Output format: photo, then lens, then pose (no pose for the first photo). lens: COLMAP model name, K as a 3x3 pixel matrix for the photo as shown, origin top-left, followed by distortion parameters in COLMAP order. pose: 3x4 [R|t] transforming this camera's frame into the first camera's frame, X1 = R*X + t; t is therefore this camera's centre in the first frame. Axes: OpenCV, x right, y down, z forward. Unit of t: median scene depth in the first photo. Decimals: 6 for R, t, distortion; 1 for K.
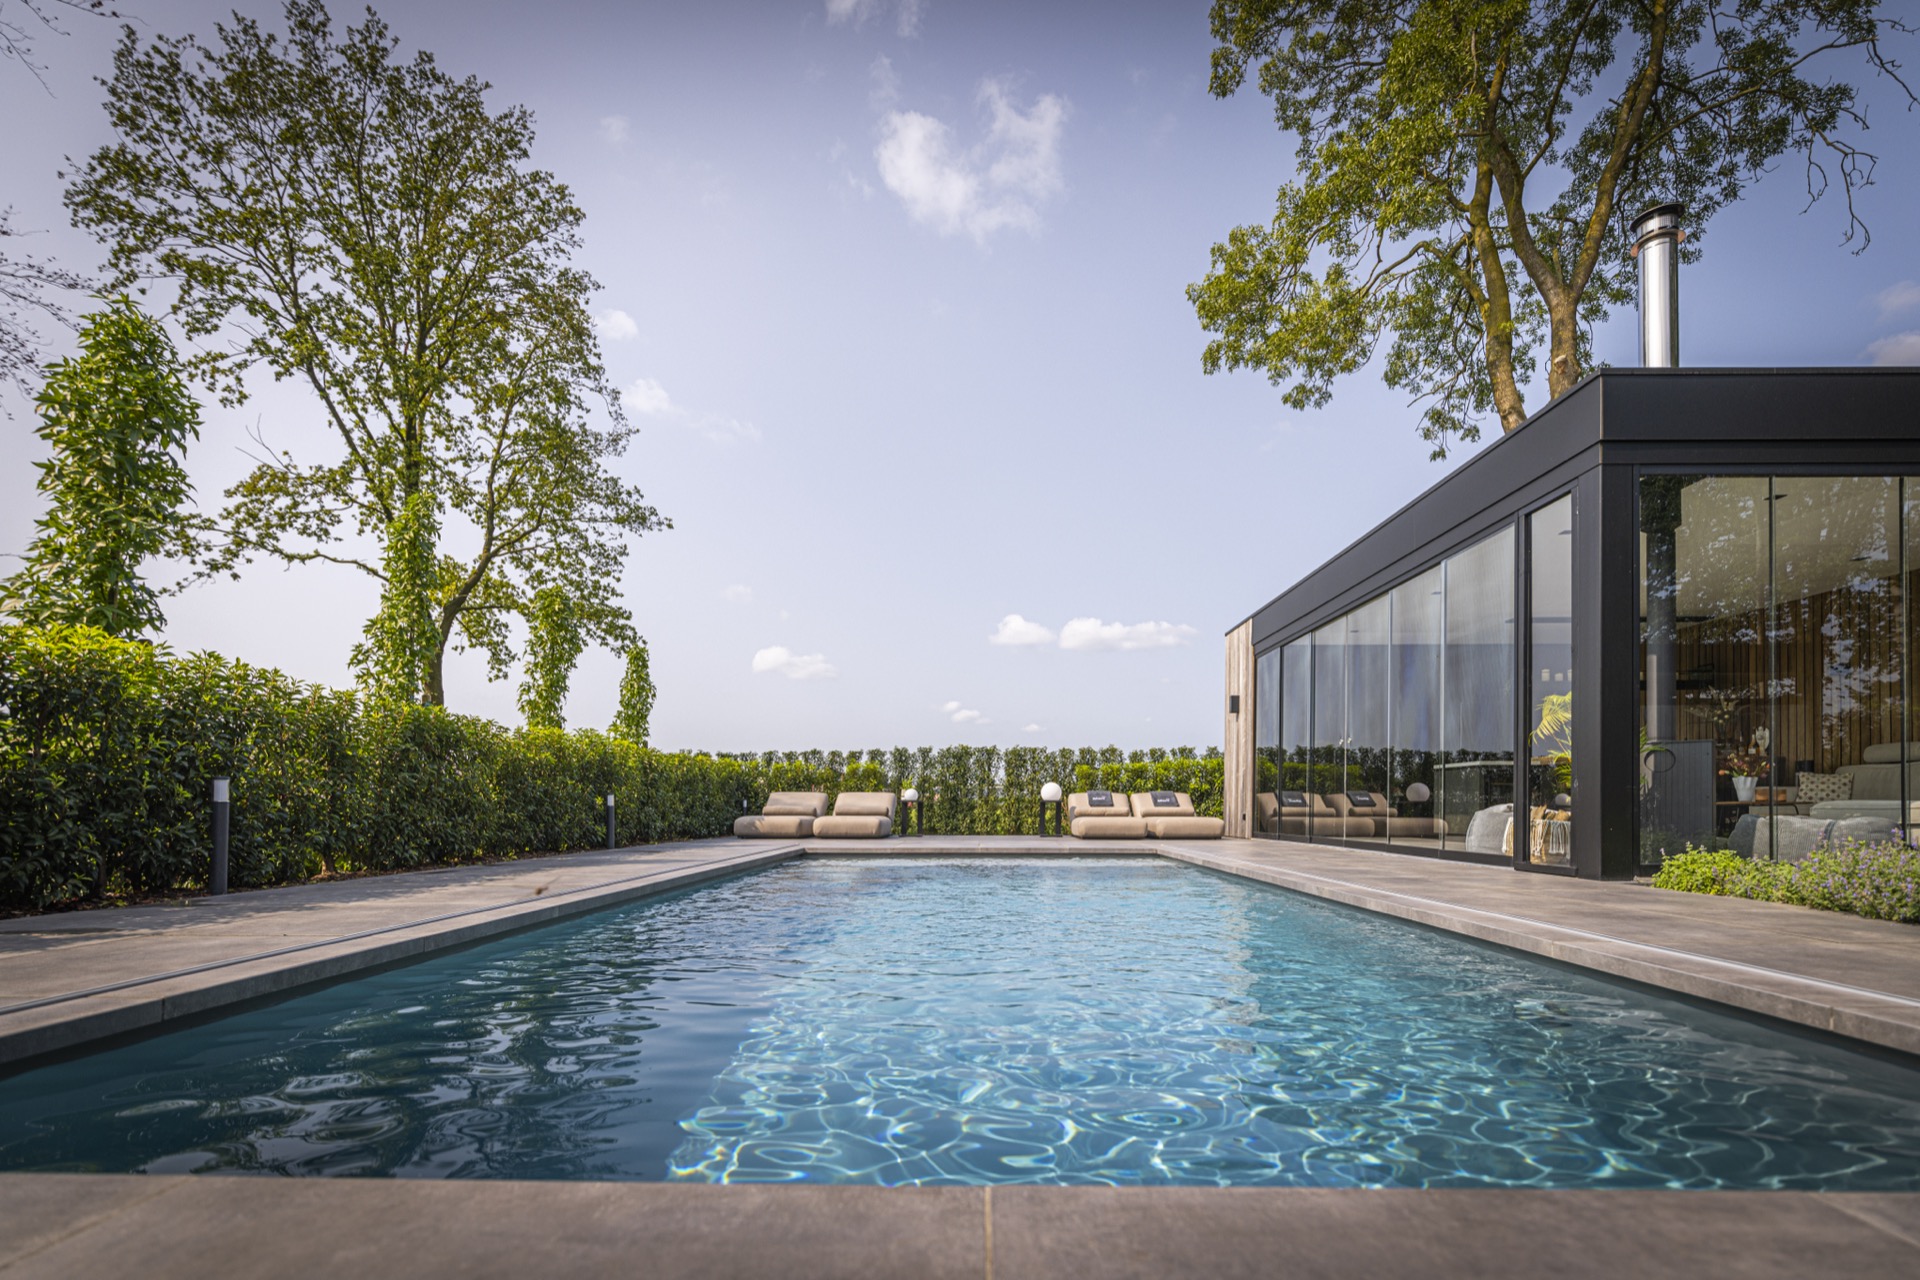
lens RADIAL K [[873.9, 0, 968.5], [0, 873.9, 791.1], [0, 0, 1]] dist [0.001062, -0.000464]
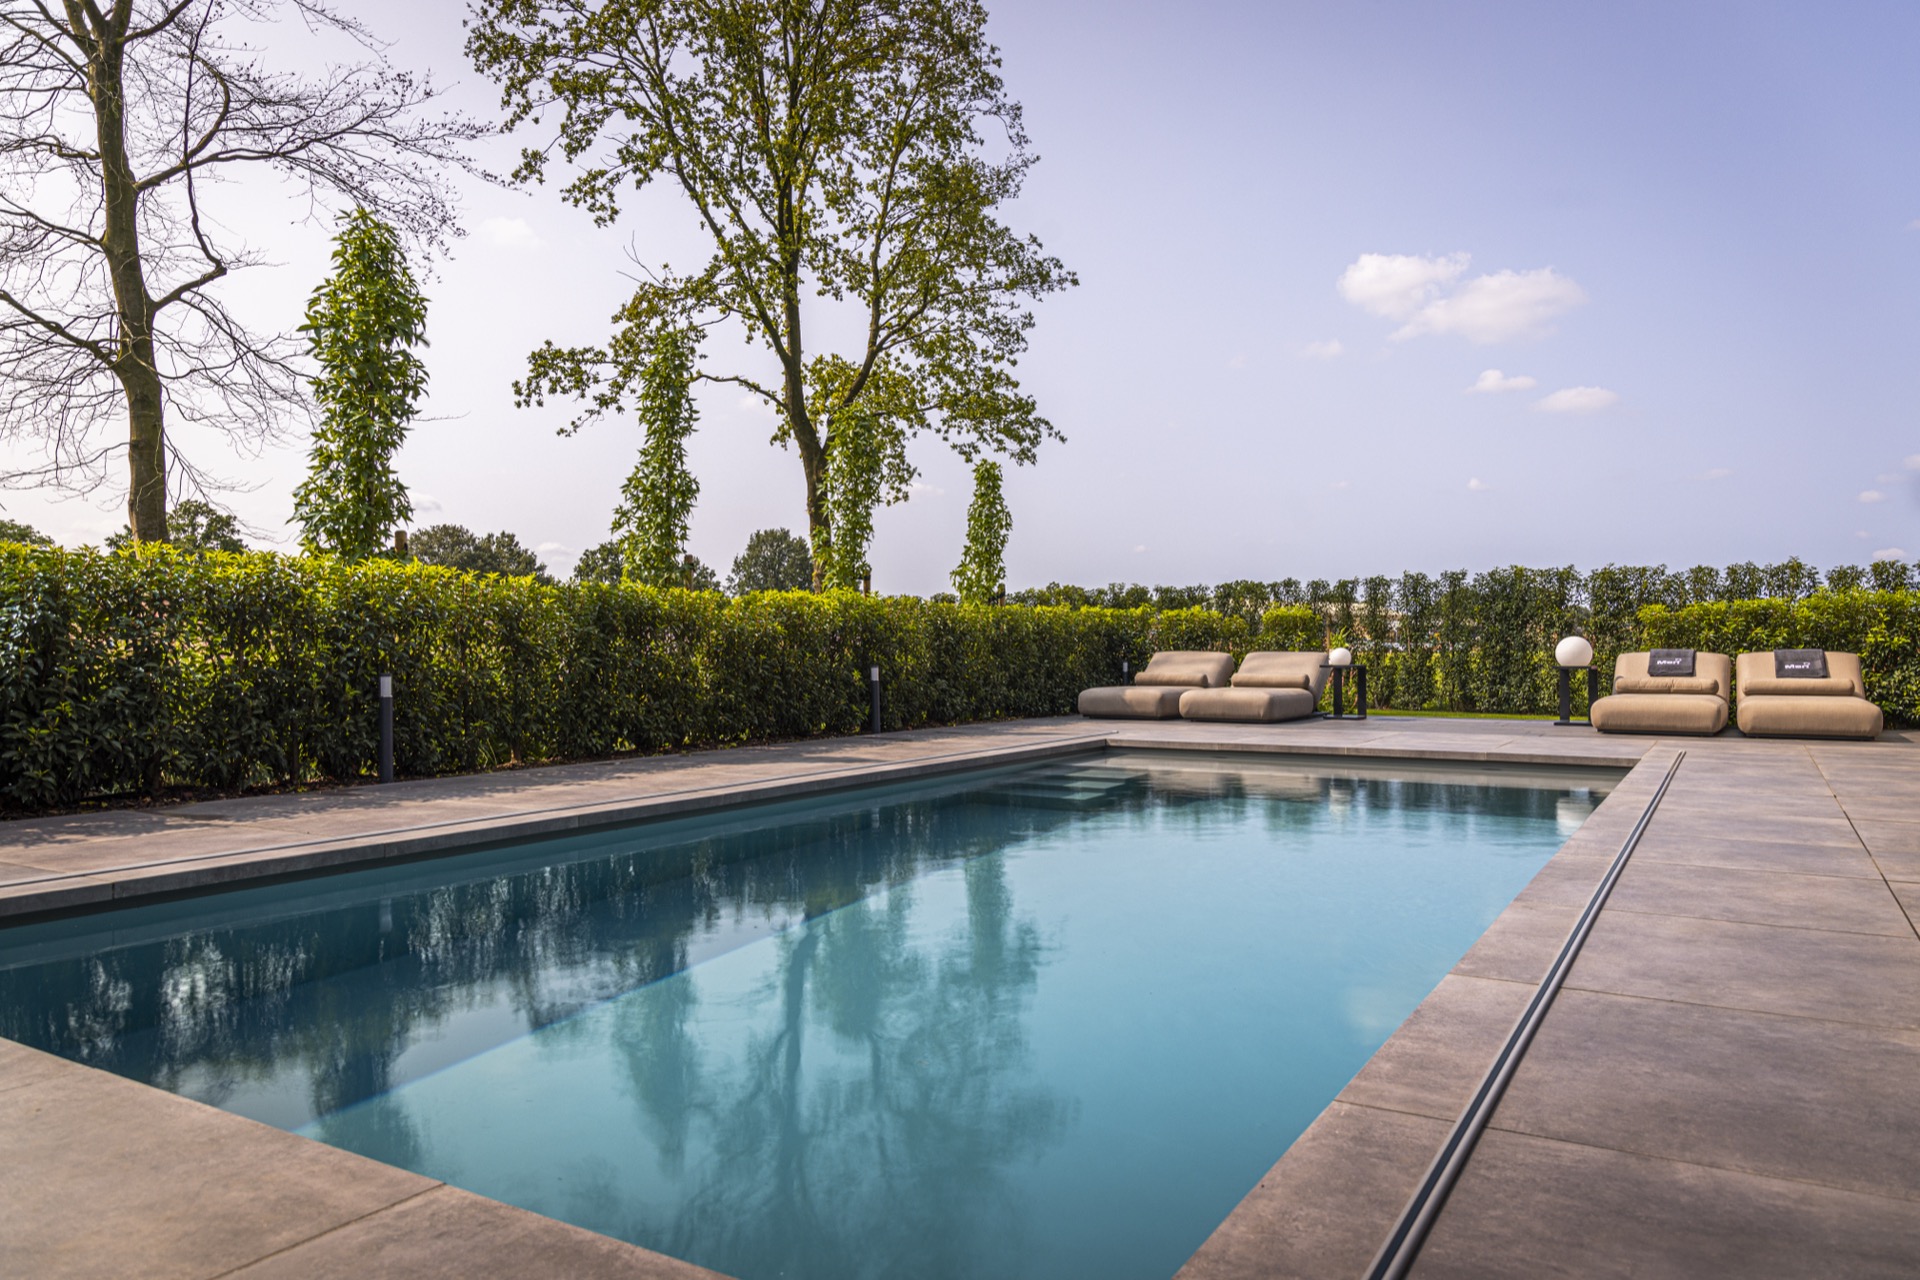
lens RADIAL K [[1317.3, 0, 960.0], [0, 1317.3, 640.0], [0, 0, 1]] dist [0.000670, 0.001404]
pose [[0.866189, -0.006118, -0.499679, 0.151730], [0.012157, 0.999887, 0.008832, -0.017225], [0.499568, -0.013725, 0.866166, -0.010388]]
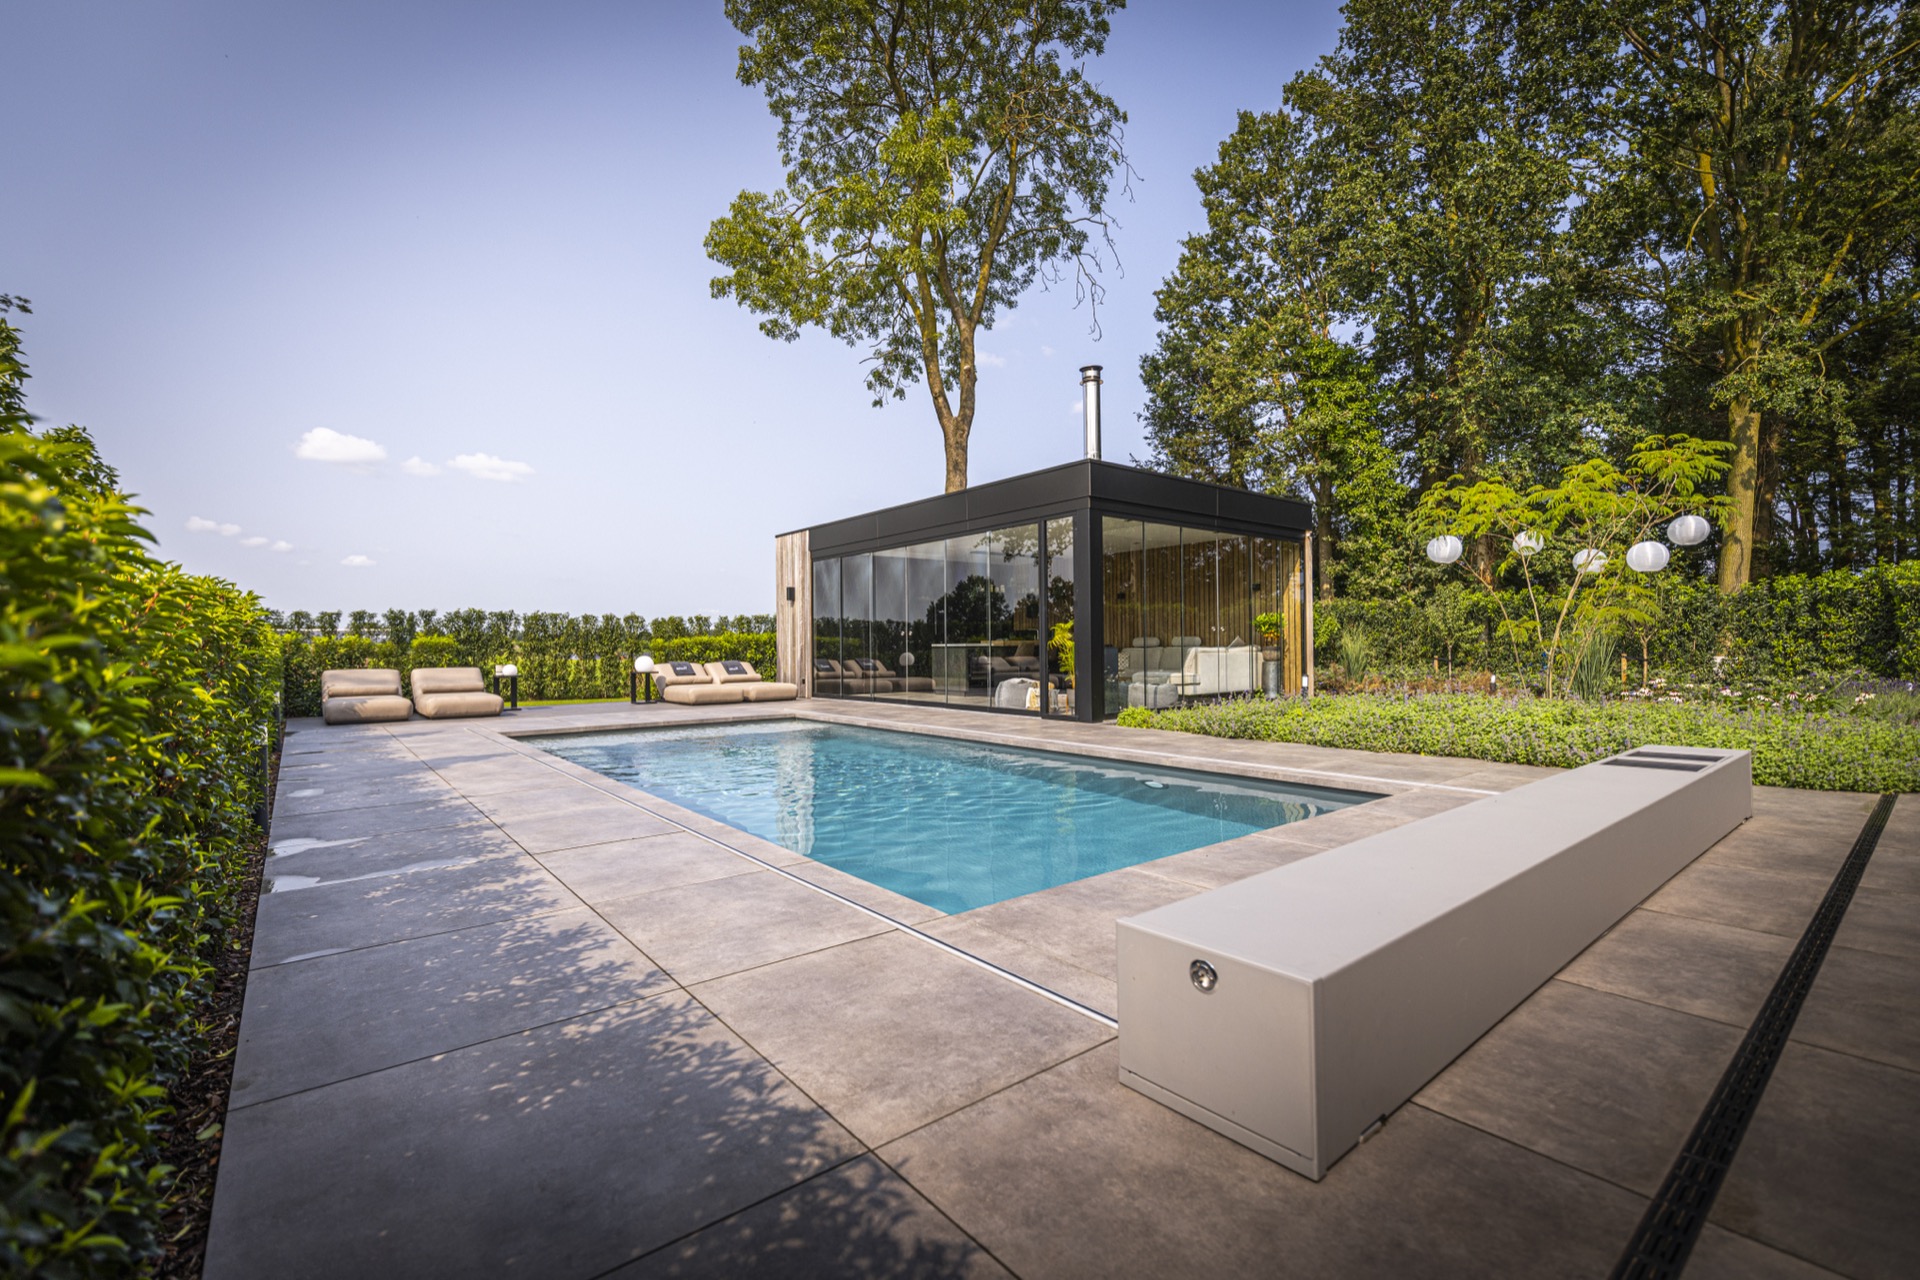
lens RADIAL K [[817.3, 0, 960.0], [0, 817.3, 640.0], [0, 0, 1]] dist [0.001723, -0.008937]
pose [[0.766138, -0.004265, 0.642663, -0.228393], [-0.000977, 0.999969, 0.007801, -0.032942], [-0.642676, -0.006604, 0.766110, -0.069826]]
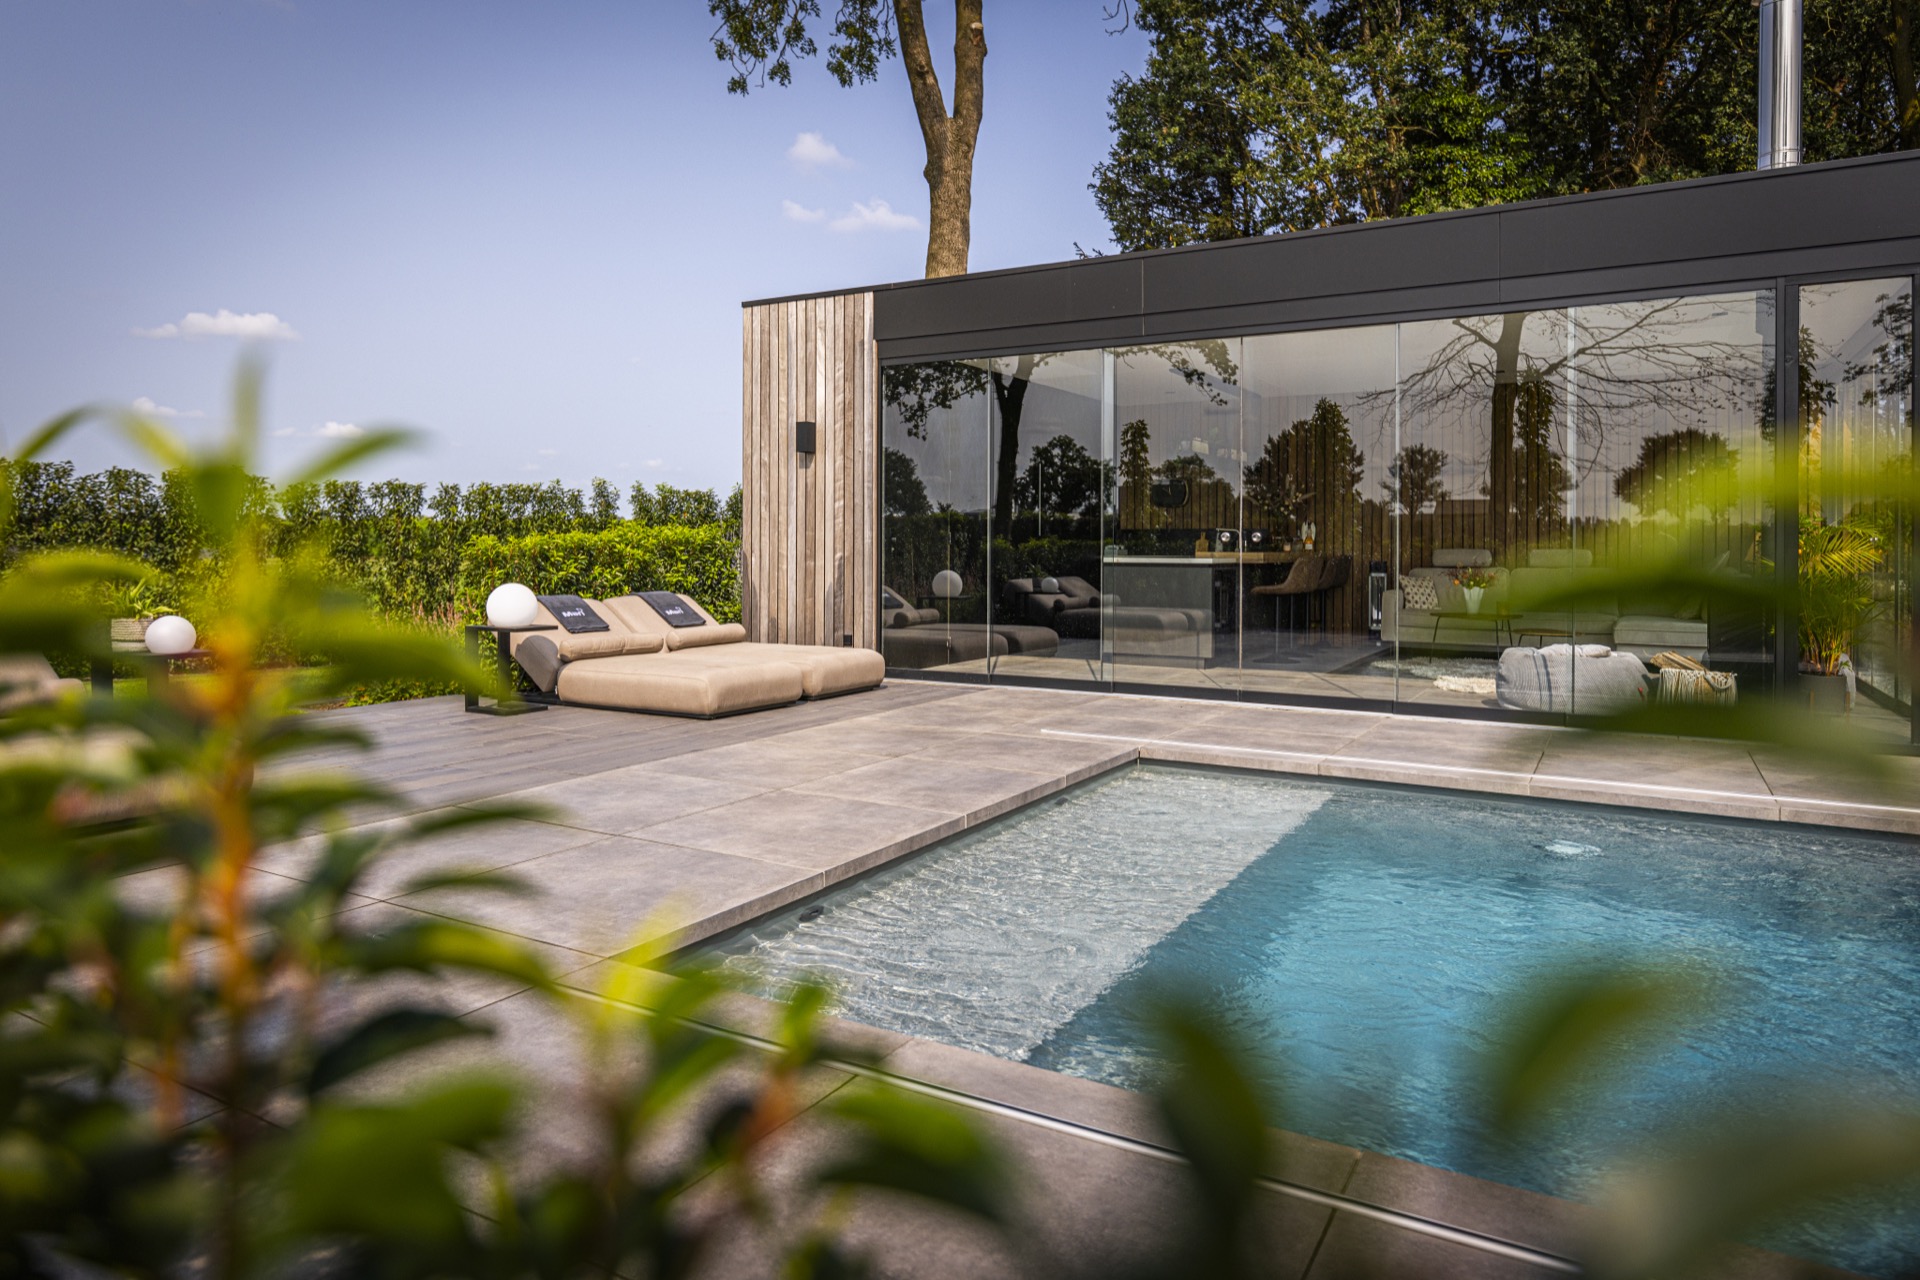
lens RADIAL K [[1188.8, 0, 968.6], [0, 1188.8, 551.2], [0, 0, 1]] dist [-0.024026, -0.000231]
pose [[0.503133, -0.005449, 0.864192, -0.243628], [-0.016578, 0.999735, 0.015956, -0.032737], [-0.864050, -0.022354, 0.502909, 0.426210]]
